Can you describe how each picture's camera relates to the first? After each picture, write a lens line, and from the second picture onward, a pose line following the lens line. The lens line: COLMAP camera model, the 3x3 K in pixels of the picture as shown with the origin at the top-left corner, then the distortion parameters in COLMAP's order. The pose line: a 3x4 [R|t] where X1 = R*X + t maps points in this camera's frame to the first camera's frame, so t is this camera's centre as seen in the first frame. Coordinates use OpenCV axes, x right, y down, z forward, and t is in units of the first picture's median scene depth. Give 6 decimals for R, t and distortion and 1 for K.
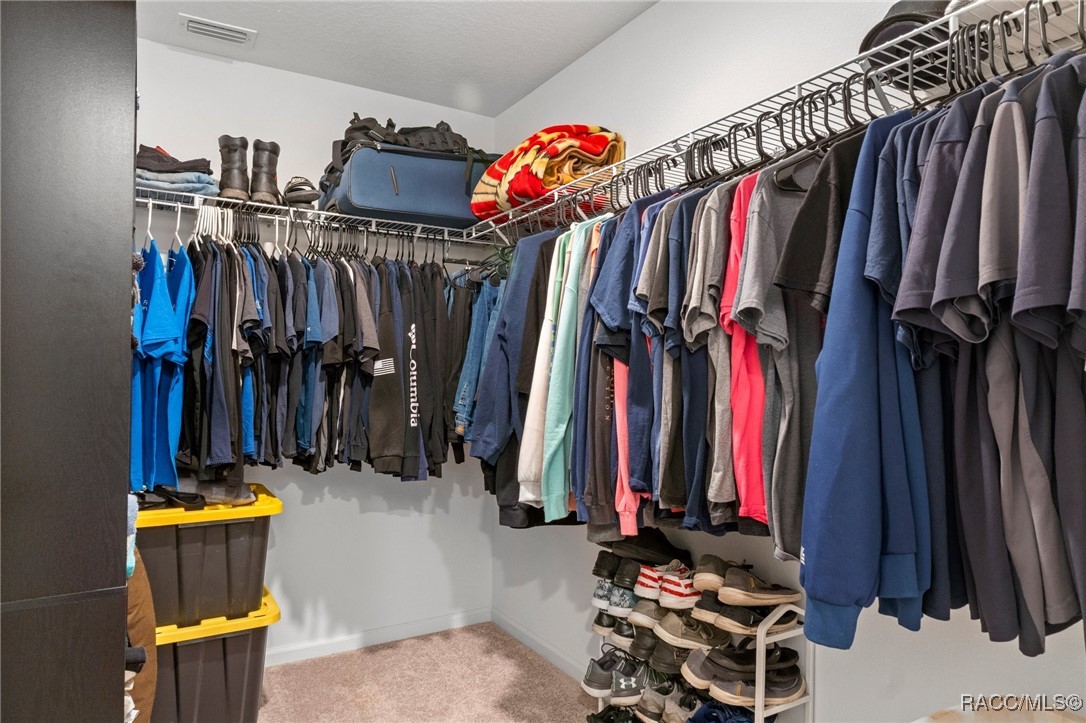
lens RADIAL K [[641.4, 0, 542.8], [0, 641.4, 357.9], [0, 0, 1]] dist [-0.008645, -0.000179]
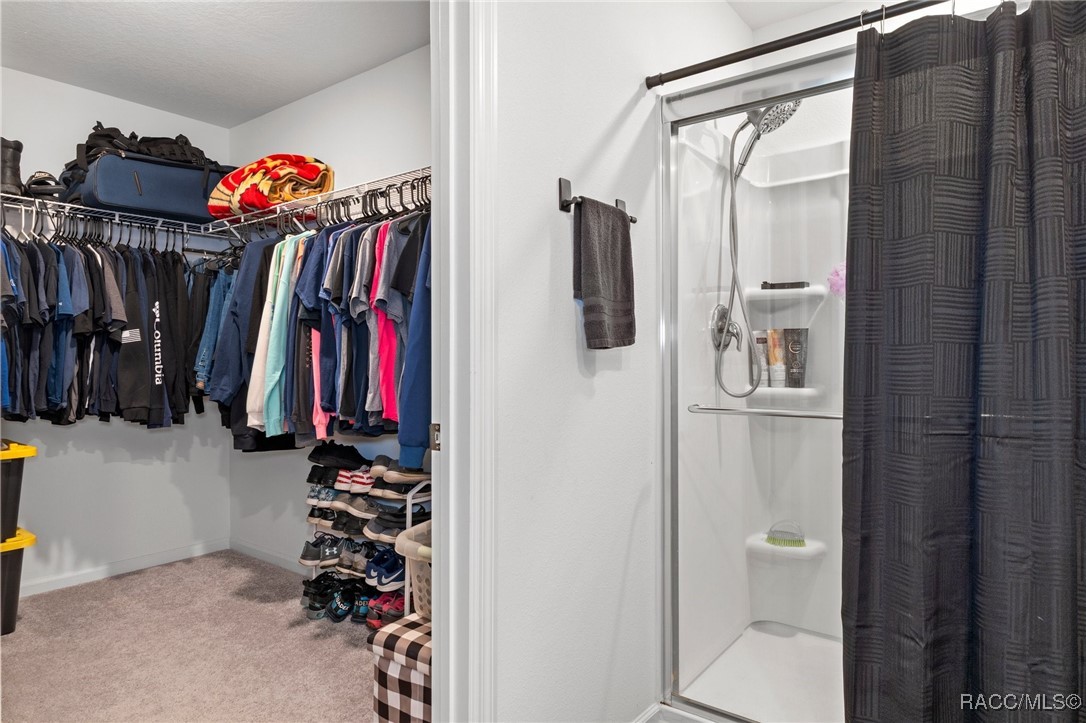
lens RADIAL K [[641.4, 0, 539.2], [0, 641.4, 357.3], [0, 0, 1]] dist [-0.008645, -0.000179]
pose [[0.933445, -0.005914, 0.358673, 0.046034], [-0.004614, 0.999583, 0.028490, 0.017303], [-0.358692, -0.028249, 0.933028, -0.445840]]
